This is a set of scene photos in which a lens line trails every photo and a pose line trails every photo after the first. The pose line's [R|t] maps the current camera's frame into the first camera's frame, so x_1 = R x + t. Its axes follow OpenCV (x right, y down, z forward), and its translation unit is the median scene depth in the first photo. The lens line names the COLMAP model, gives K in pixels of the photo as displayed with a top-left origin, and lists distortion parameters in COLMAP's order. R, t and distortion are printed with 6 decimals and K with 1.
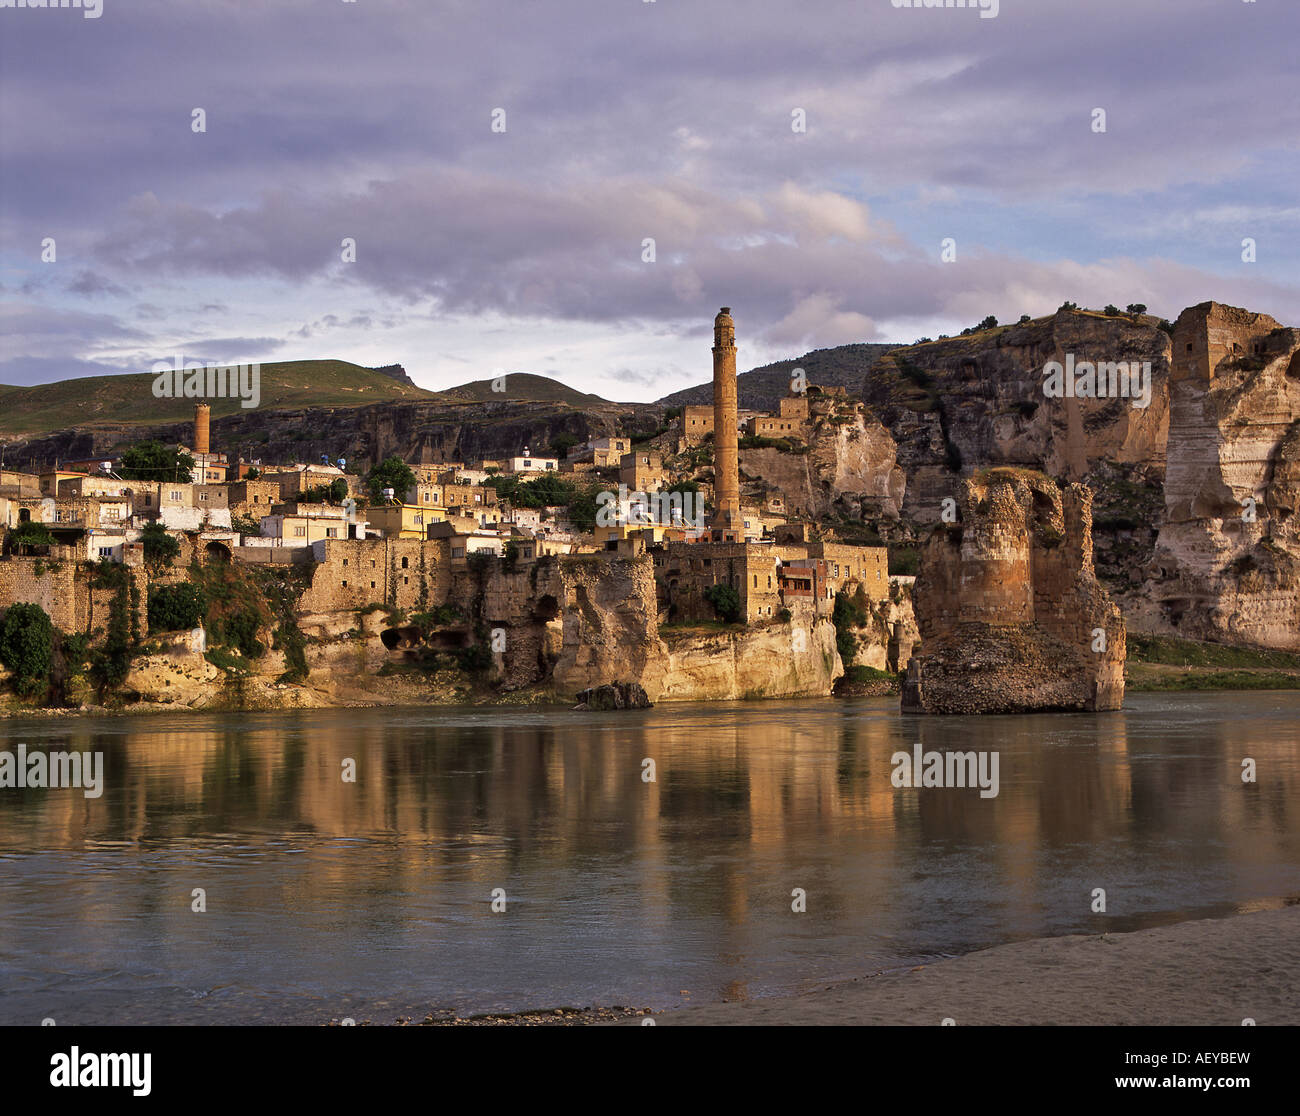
lens RADIAL K [[1739.3, 0, 626.8], [0, 1739.3, 507.0], [0, 0, 1]] dist [-0.018124, 0.000000]
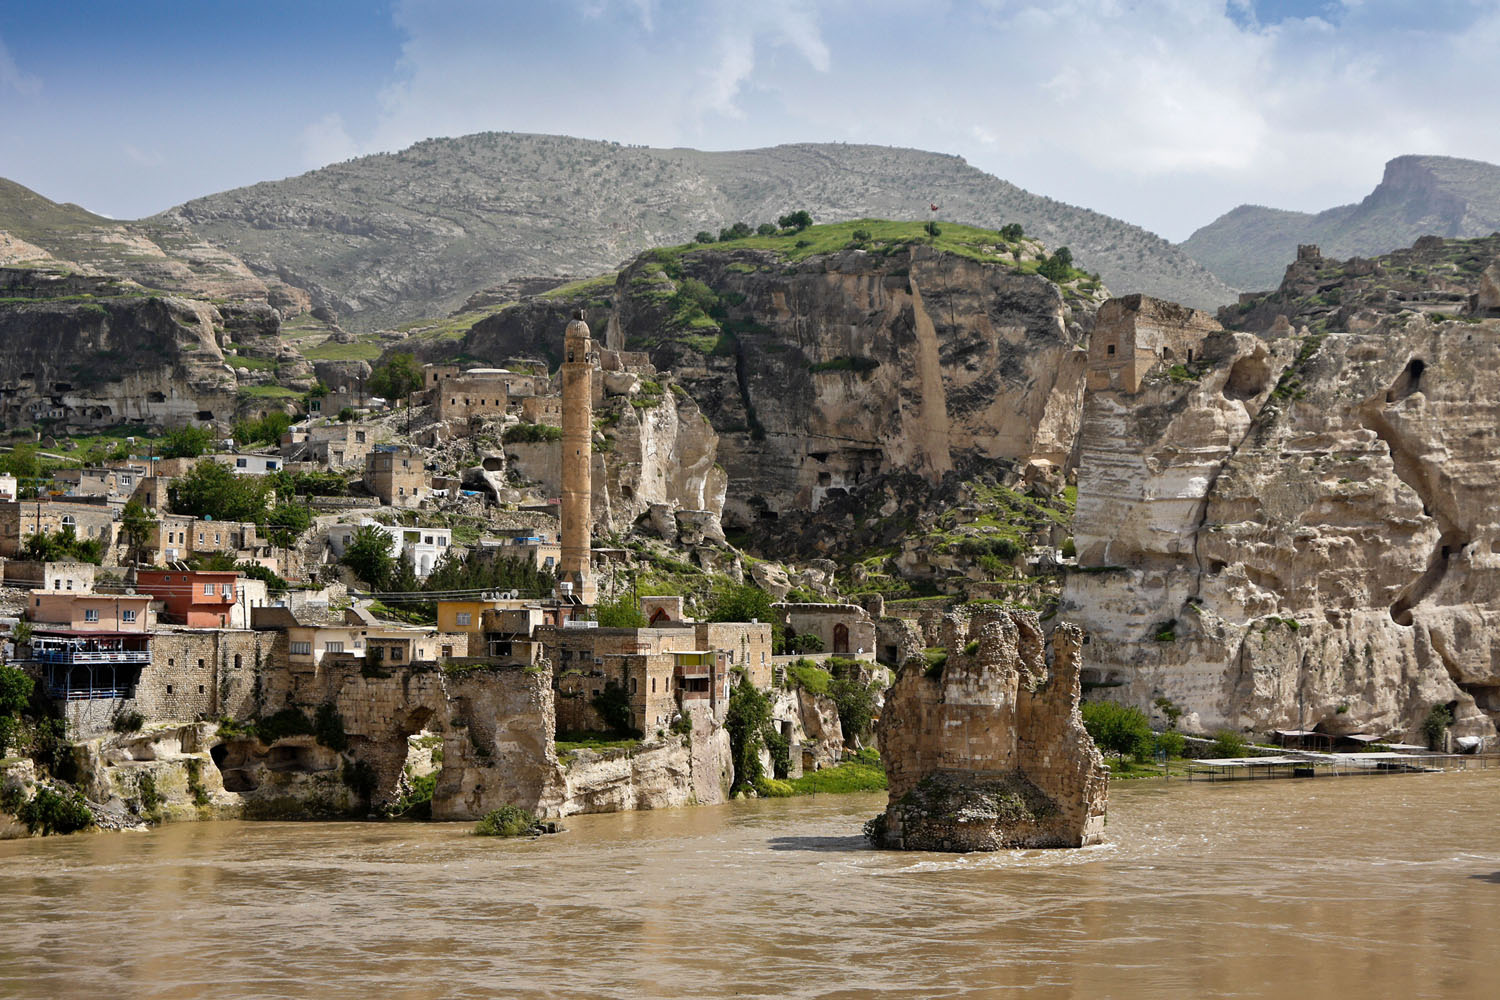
lens RADIAL K [[3003.5, 0, 795.7], [0, 3003.5, 470.5], [0, 0, 1]] dist [0.024537, 0.000000]
pose [[0.965884, 0.028329, 0.257420, -0.168472], [-0.039326, 0.998516, 0.037672, -0.084274], [-0.255971, -0.046510, 0.965565, -0.292520]]
